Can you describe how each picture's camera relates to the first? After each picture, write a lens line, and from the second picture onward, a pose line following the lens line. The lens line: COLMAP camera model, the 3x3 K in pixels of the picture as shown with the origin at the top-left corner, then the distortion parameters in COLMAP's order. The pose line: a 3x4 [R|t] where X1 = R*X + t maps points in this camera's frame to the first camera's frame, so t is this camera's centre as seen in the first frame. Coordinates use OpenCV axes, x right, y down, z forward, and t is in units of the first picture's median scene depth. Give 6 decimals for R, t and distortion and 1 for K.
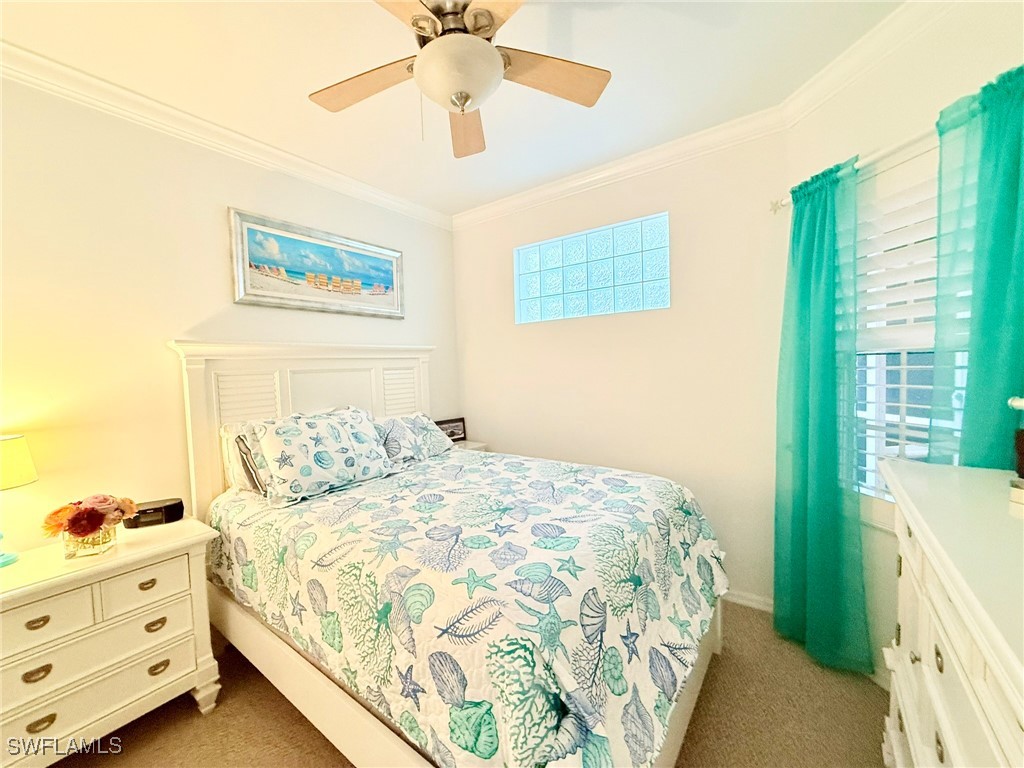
lens RADIAL K [[406.8, 0, 508.5], [0, 406.8, 386.1], [0, 0, 1]] dist [0.000562, -0.000040]
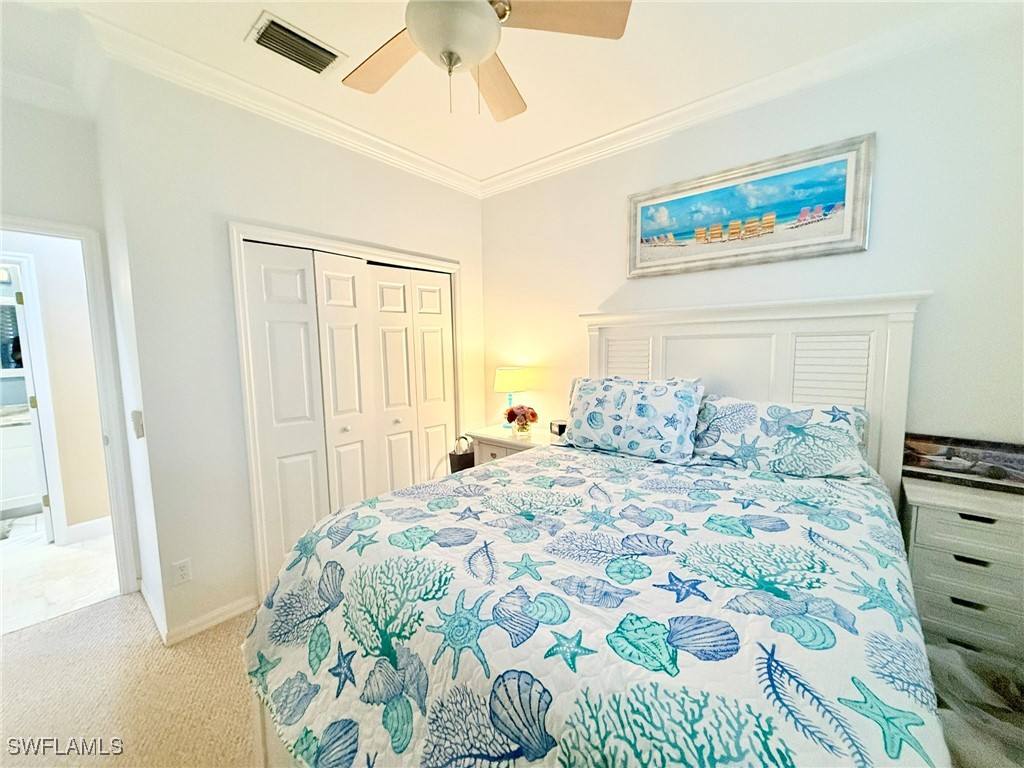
lens RADIAL K [[406.8, 0, 508.5], [0, 406.8, 387.3], [0, 0, 1]] dist [0.000562, -0.000040]
pose [[-0.067101, 0.134047, -0.988701, 0.643325], [-0.033307, 0.990081, 0.136495, -0.048174], [0.997190, 0.042090, -0.061970, 0.850402]]
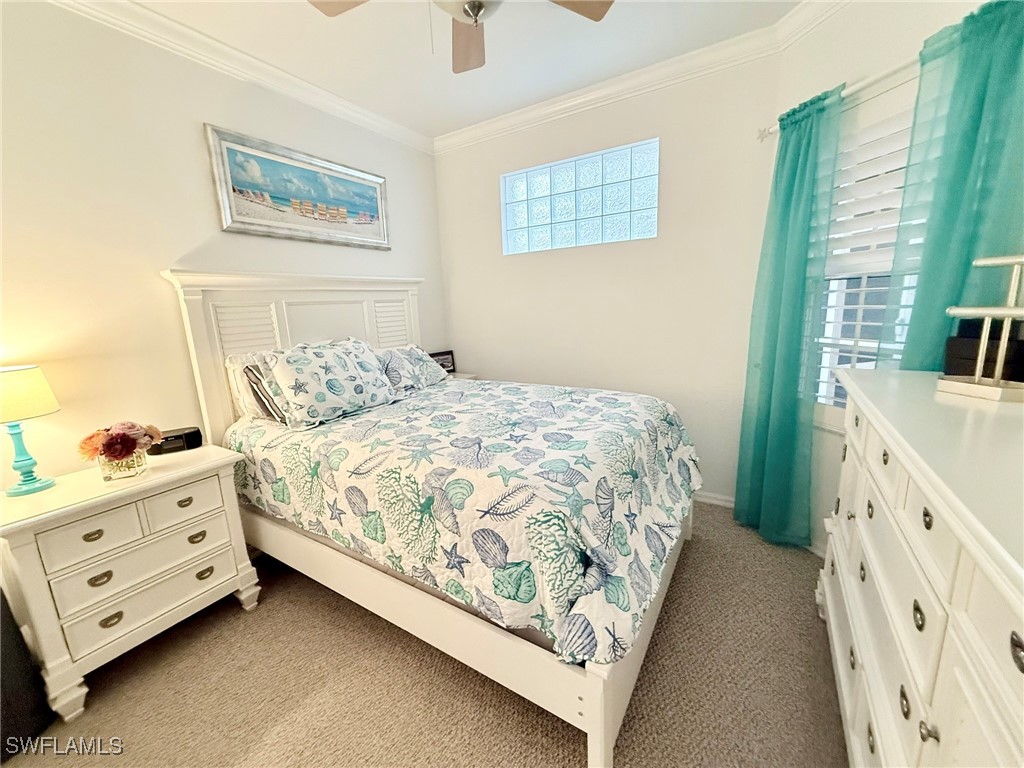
lens RADIAL K [[406.8, 0, 508.4], [0, 406.8, 385.8], [0, 0, 1]] dist [0.000562, -0.000040]
pose [[0.996867, -0.026003, 0.074698, -0.089976], [0.014776, 0.989011, 0.147103, 0.031298], [-0.077702, -0.145538, 0.986297, -0.067698]]
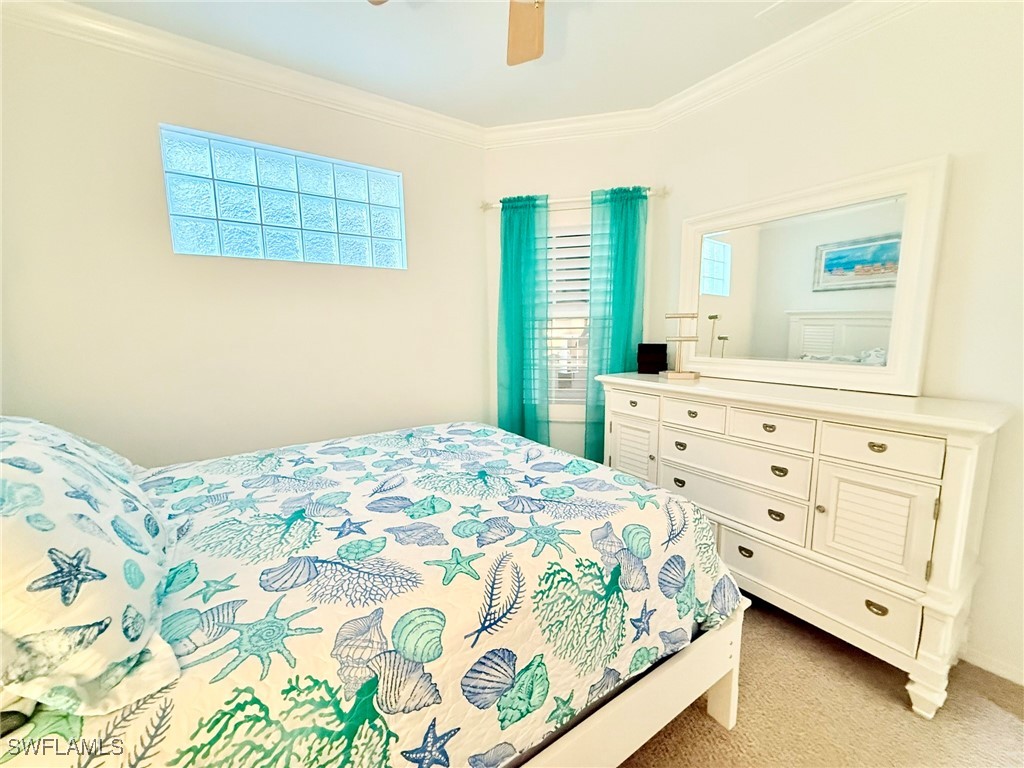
lens RADIAL K [[406.8, 0, 507.3], [0, 406.8, 386.5], [0, 0, 1]] dist [0.000562, -0.000040]
pose [[0.332781, -0.108880, 0.936697, -0.696490], [0.048579, 0.993973, 0.098279, 0.019667], [-0.941752, 0.012798, 0.336064, 0.543061]]
